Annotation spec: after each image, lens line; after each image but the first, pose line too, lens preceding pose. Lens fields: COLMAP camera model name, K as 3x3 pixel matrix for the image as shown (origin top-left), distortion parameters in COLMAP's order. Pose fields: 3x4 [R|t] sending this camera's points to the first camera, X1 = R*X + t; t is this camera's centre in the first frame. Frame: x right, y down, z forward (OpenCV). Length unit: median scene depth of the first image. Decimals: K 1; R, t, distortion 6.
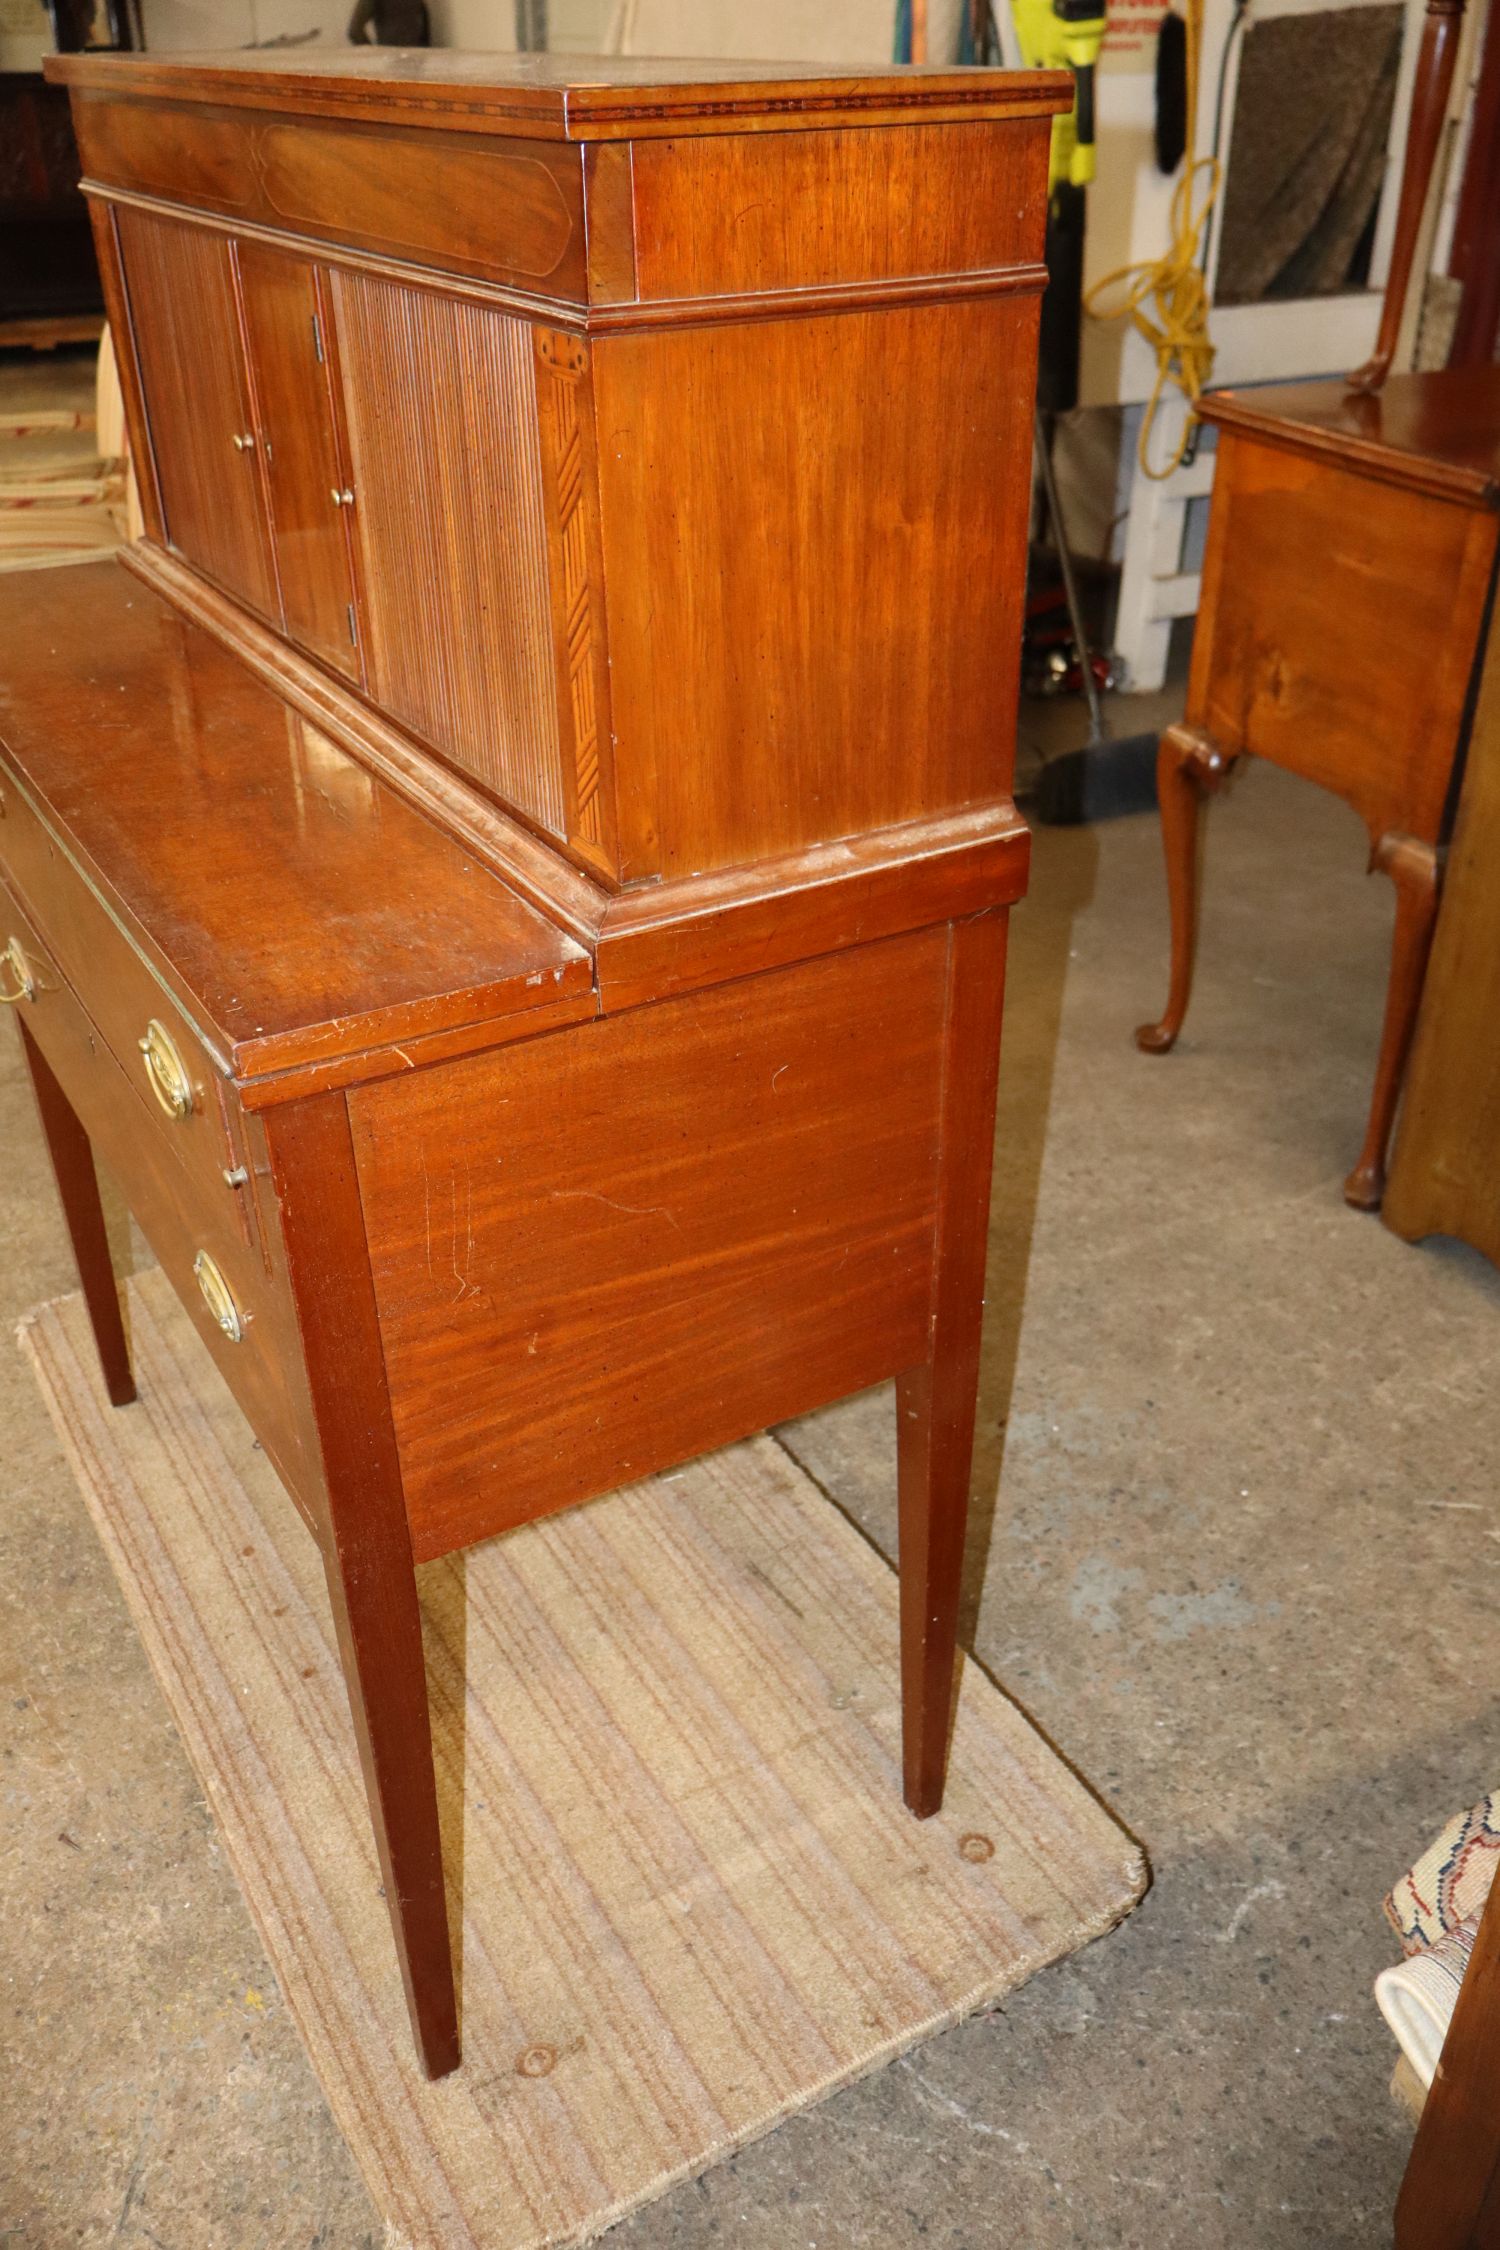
lens RADIAL K [[1871.5, 0, 755.5], [0, 1871.5, 1115.0], [0, 0, 1]] dist [0.014165, 0.000459]
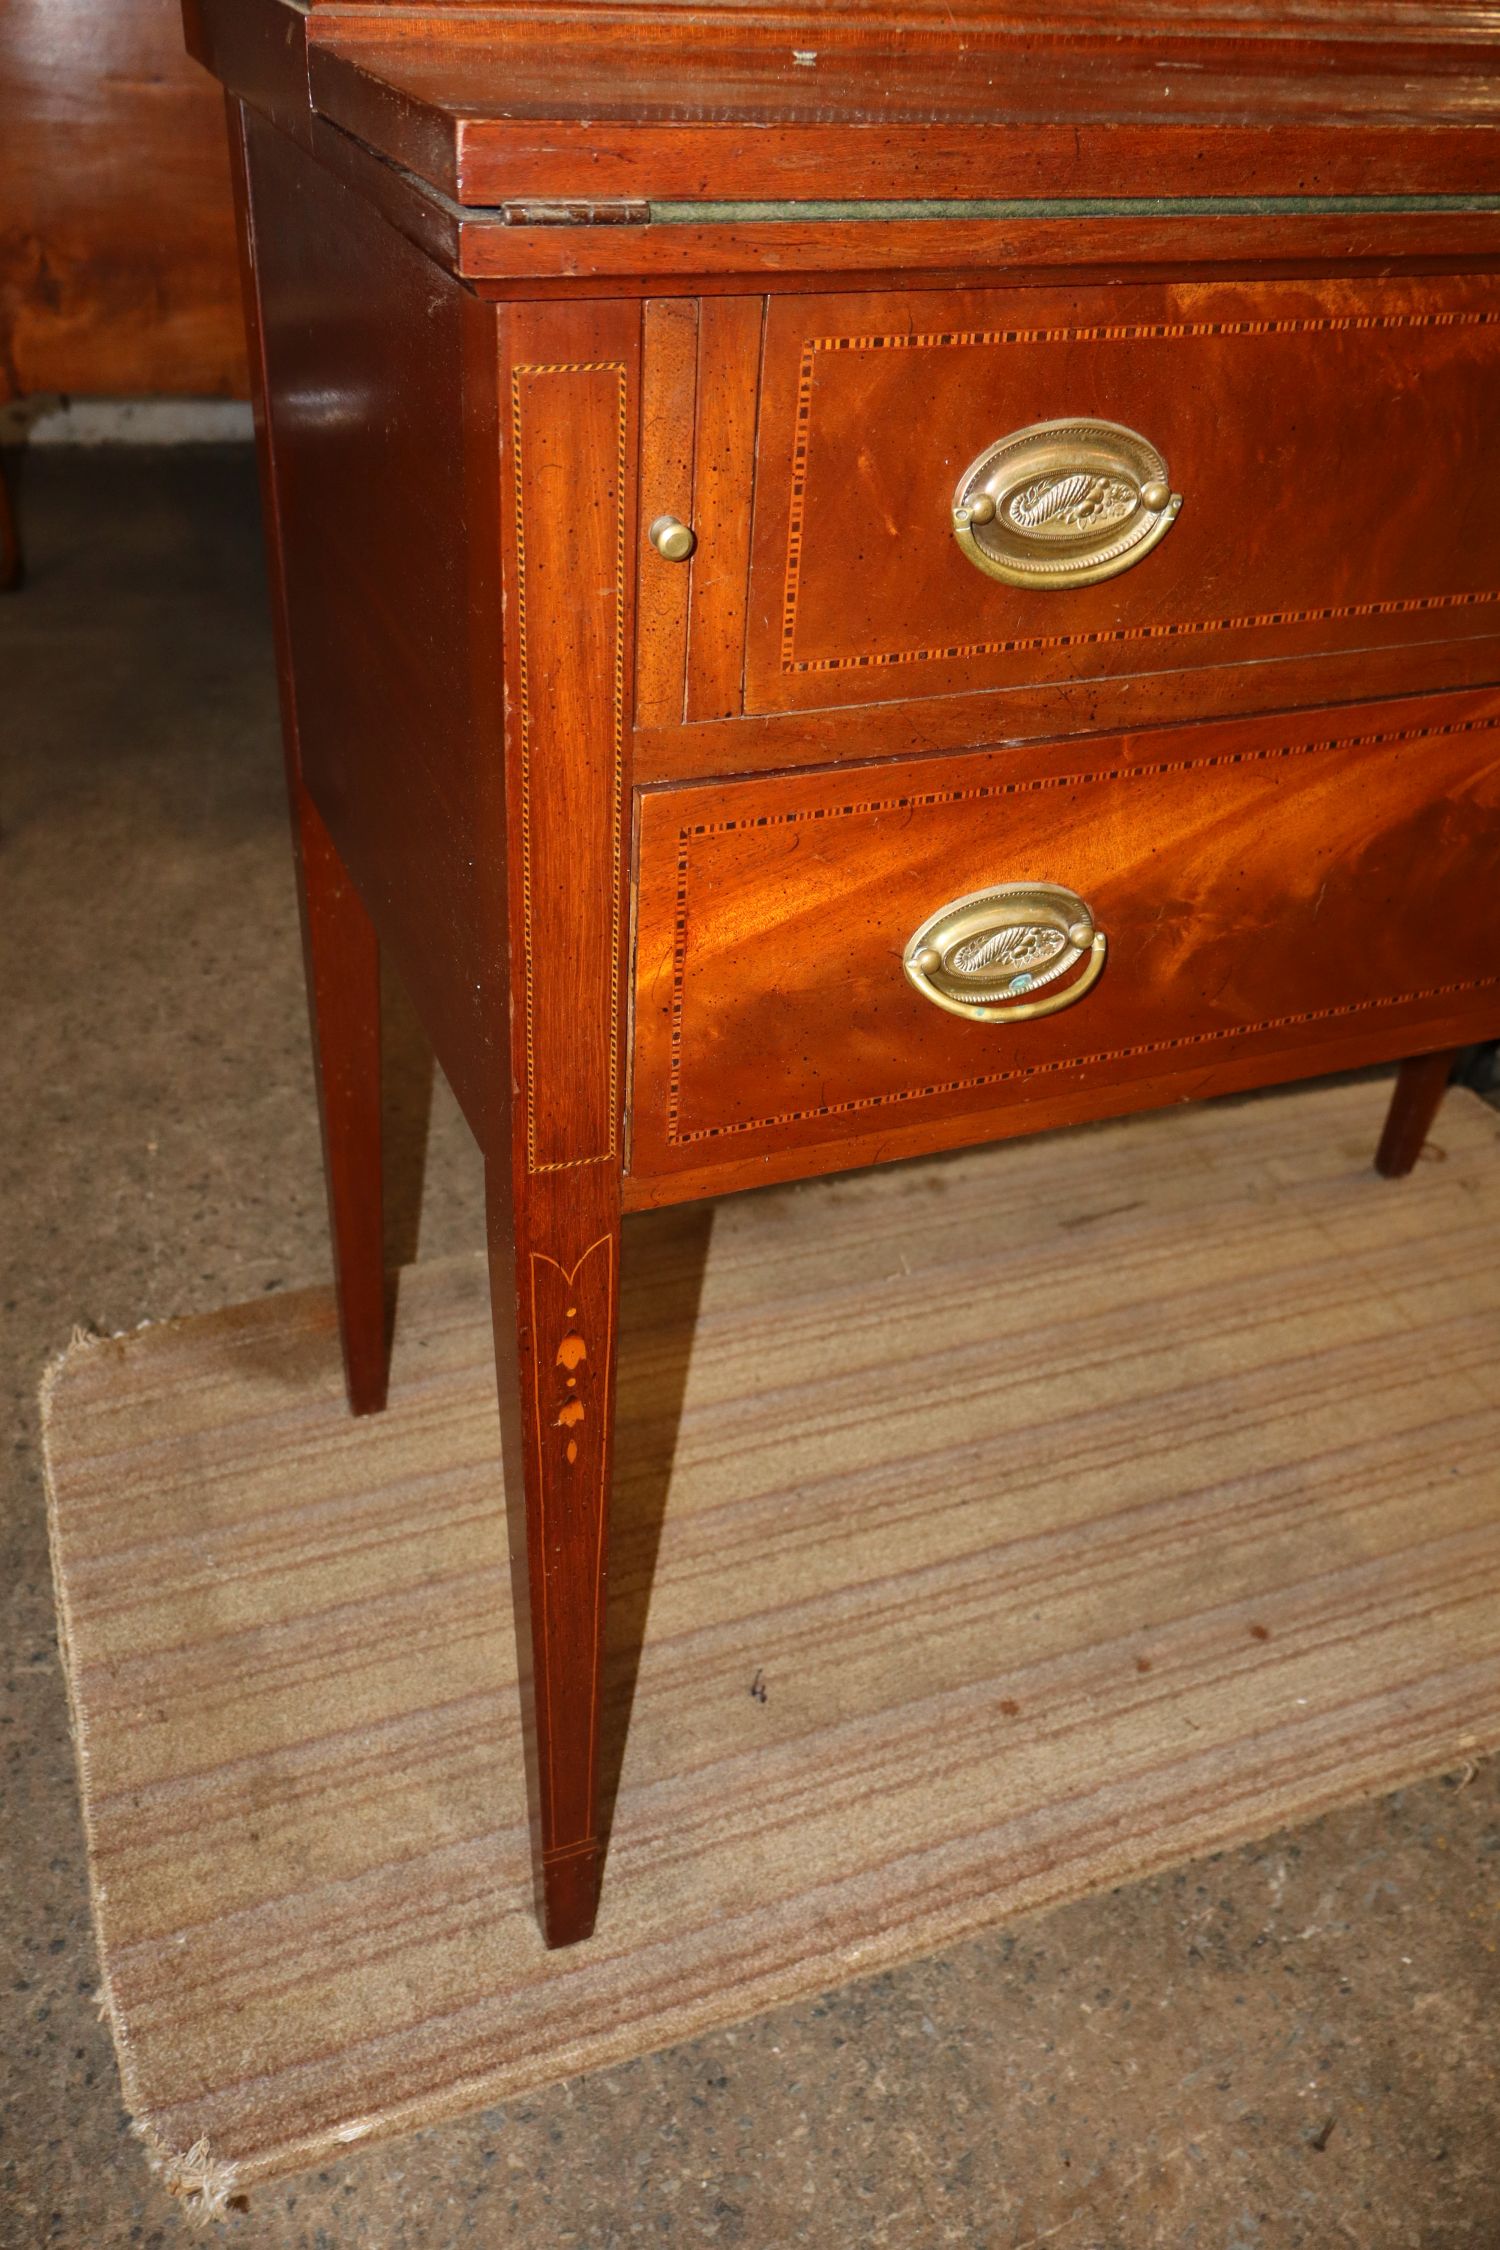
lens RADIAL K [[1871.5, 0, 743.2], [0, 1871.5, 1107.8], [0, 0, 1]] dist [0.014165, 0.000459]
pose [[0.153335, -0.542905, 0.825677, -0.728038], [0.460010, 0.778719, 0.426601, -0.244361], [-0.874574, 0.314406, 0.369147, 0.822482]]
